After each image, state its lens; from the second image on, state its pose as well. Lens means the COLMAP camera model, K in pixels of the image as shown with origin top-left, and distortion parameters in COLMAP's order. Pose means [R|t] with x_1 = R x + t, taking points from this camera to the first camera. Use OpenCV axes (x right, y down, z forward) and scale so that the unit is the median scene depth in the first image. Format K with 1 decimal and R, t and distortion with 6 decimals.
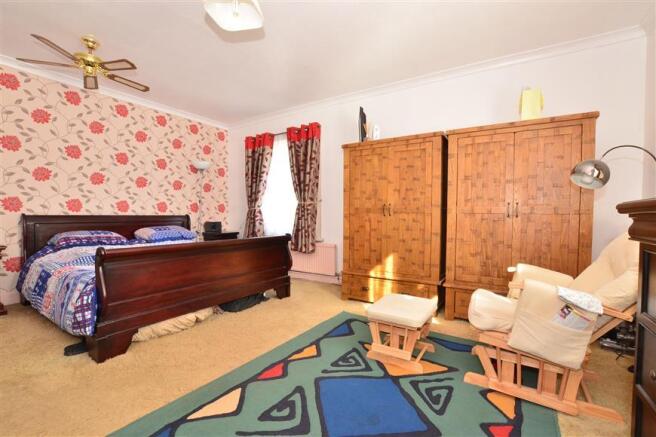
lens RADIAL K [[289.2, 0, 335.8], [0, 289.2, 223.6], [0, 0, 1]] dist [-0.040883, 0.008600]
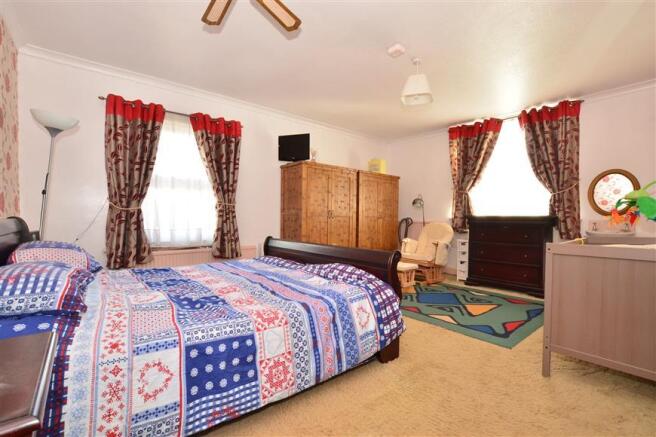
lens RADIAL K [[289.2, 0, 335.8], [0, 289.2, 223.6], [0, 0, 1]] dist [-0.040883, 0.008600]
pose [[0.289774, -0.027087, 0.956712, -0.889224], [0.026959, 0.999434, 0.020132, -0.021228], [-0.956715, 0.019958, 0.290340, 0.409935]]
